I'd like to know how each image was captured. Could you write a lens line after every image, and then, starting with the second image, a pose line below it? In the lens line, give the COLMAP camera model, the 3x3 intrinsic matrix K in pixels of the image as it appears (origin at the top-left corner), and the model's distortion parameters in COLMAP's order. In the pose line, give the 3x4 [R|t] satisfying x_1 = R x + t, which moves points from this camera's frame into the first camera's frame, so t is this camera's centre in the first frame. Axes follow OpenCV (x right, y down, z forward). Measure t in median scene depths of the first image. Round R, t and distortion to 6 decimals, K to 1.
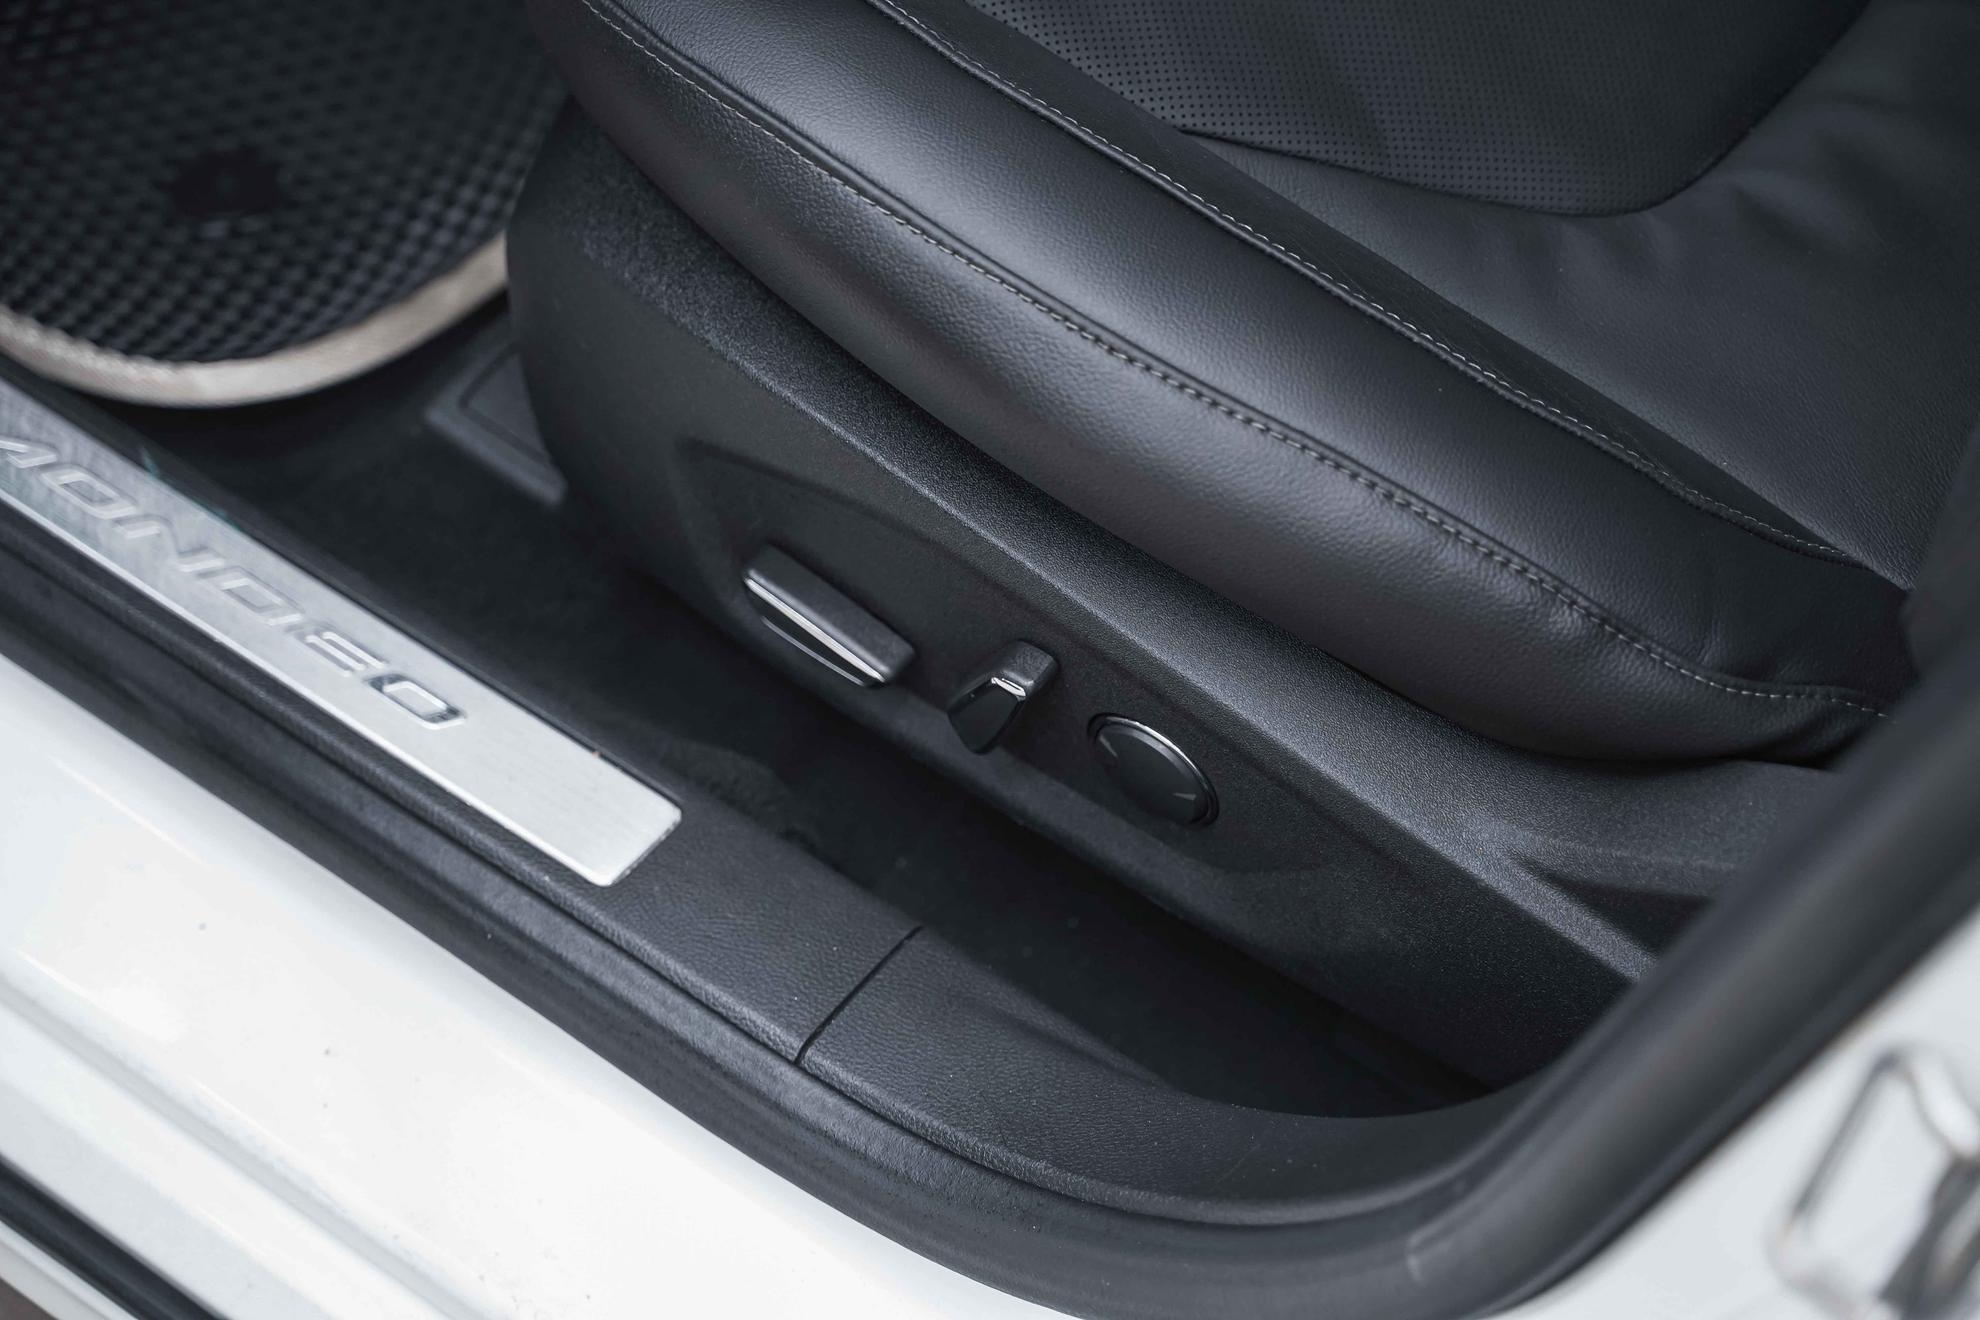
lens RADIAL K [[3632.1, 0, 990.0], [0, 3632.1, 660.0], [0, 0, 1]] dist [0.038591, -0.061100]
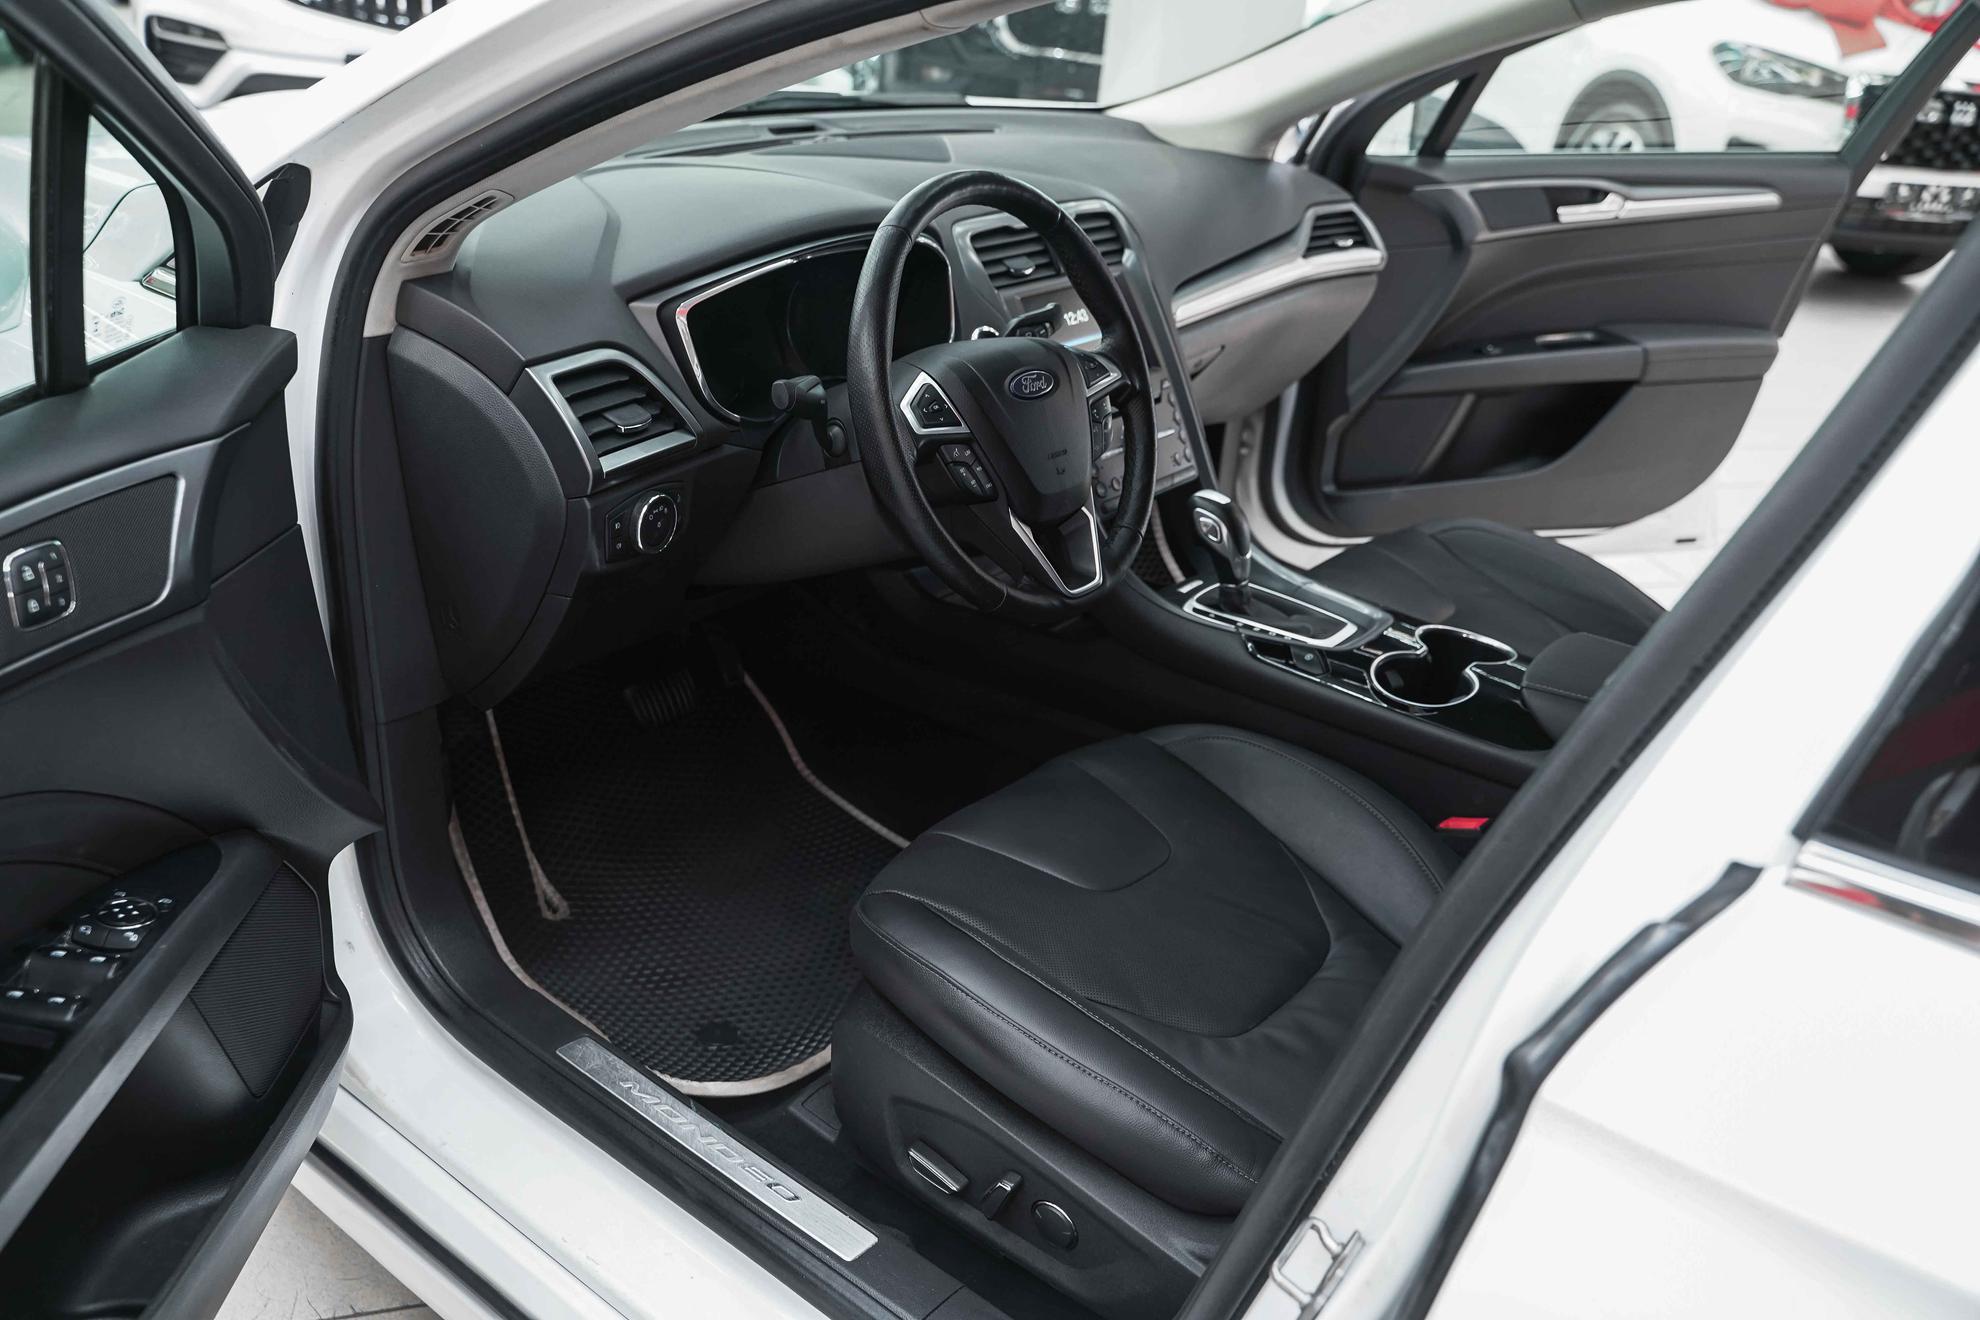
lens RADIAL K [[1618.0, 0, 990.0], [0, 1618.0, 660.0], [0, 0, 1]] dist [-0.002540, -0.002033]
pose [[0.997787, 0.066428, 0.002802, -0.034594], [-0.057512, 0.883476, -0.464933, 0.217759], [-0.033360, 0.463743, 0.885342, -0.265330]]
